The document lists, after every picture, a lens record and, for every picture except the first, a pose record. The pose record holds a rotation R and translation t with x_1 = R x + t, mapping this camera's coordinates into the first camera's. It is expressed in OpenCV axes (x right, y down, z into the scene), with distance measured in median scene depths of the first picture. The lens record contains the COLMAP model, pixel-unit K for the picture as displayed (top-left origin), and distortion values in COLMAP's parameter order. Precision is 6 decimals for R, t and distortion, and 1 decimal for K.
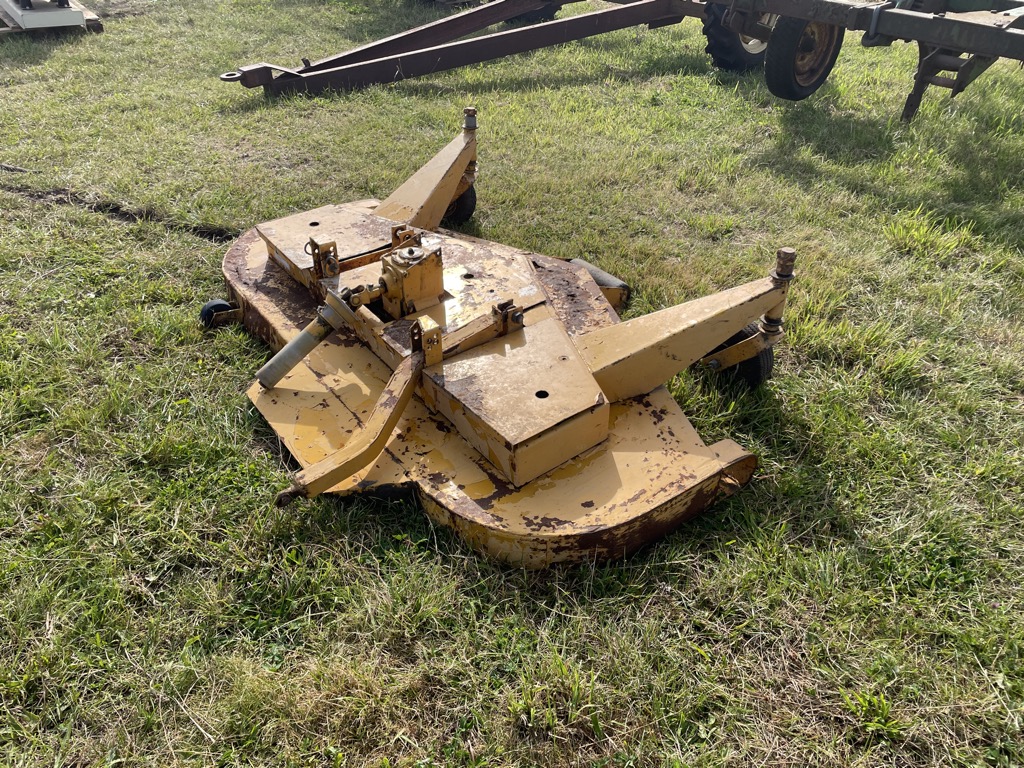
lens RADIAL K [[767.3, 0, 508.2], [0, 767.3, 376.0], [0, 0, 1]] dist [0.101264, -0.130615]
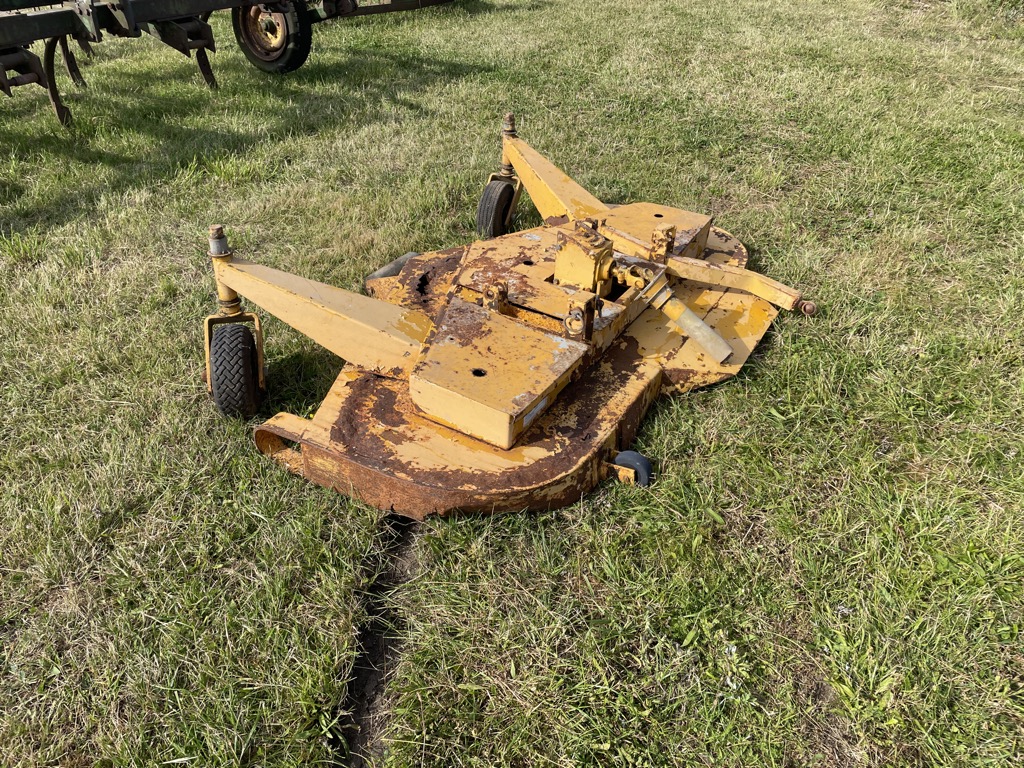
lens RADIAL K [[767.3, 0, 508.2], [0, 767.3, 376.0], [0, 0, 1]] dist [0.101264, -0.130615]
pose [[-0.385148, -0.517763, 0.763926, -1.090028], [0.508640, 0.571607, 0.643857, -0.864102], [-0.770030, 0.636543, 0.043202, 1.274973]]
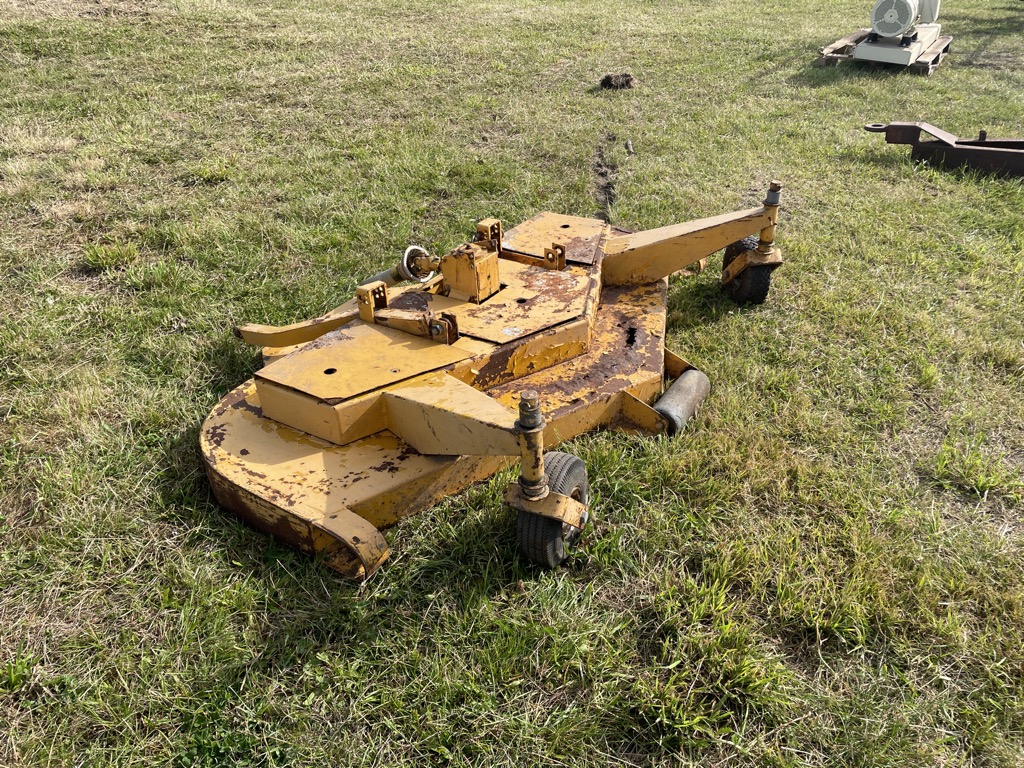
lens RADIAL K [[767.3, 0, 508.2], [0, 767.3, 376.0], [0, 0, 1]] dist [0.101264, -0.130615]
pose [[0.338532, 0.476807, -0.811203, 0.948067], [-0.518199, 0.814066, 0.262235, -0.360471], [0.785408, 0.331590, 0.522668, 0.590144]]
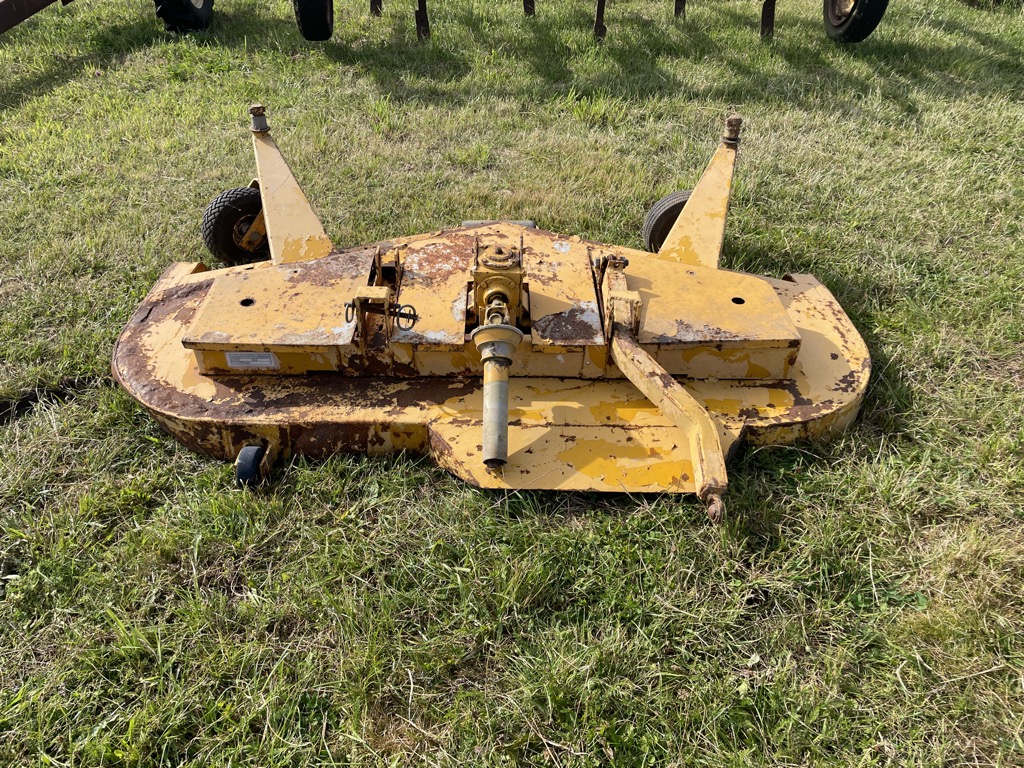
lens RADIAL K [[775.9, 0, 510.8], [0, 775.9, 369.7], [0, 0, 1]] dist [0.084586, -0.106649]
pose [[0.578897, -0.481355, 0.658160, -0.832843], [0.455104, 0.860480, 0.229029, -0.264762], [-0.676578, 0.166947, 0.717196, 0.426983]]
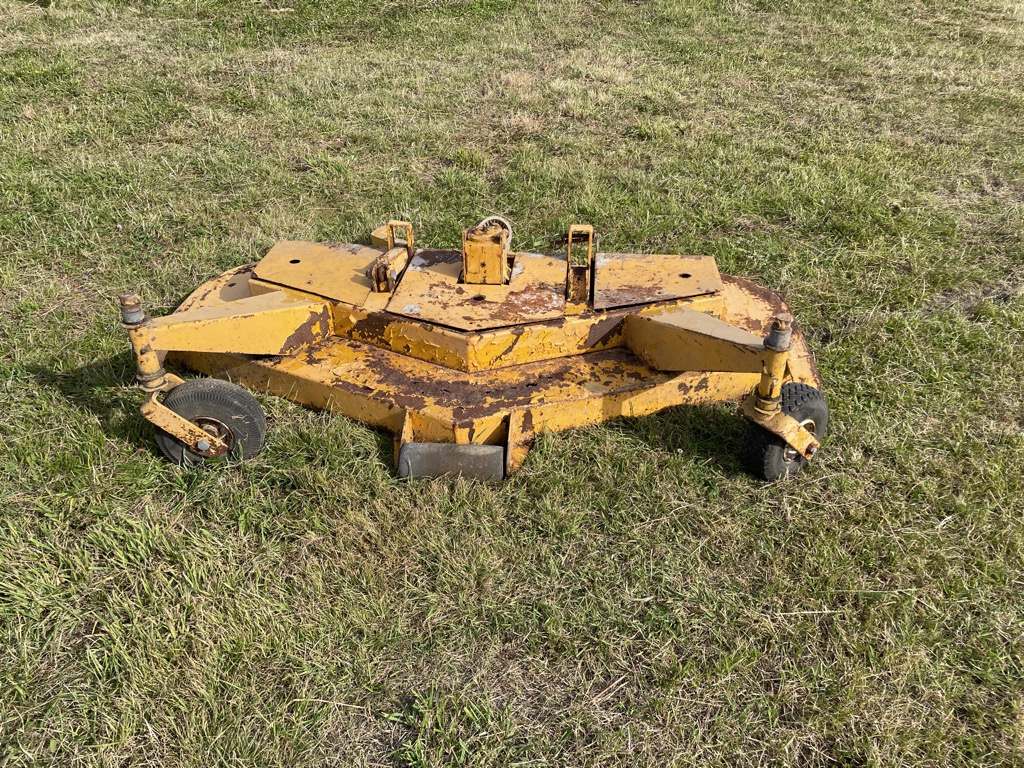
lens RADIAL K [[767.3, 0, 508.2], [0, 767.3, 376.0], [0, 0, 1]] dist [0.101264, -0.130615]
pose [[-0.658850, 0.403767, -0.634736, 0.679724], [-0.435232, 0.483613, 0.759402, -0.983852], [0.613588, 0.776589, -0.142897, 1.466955]]
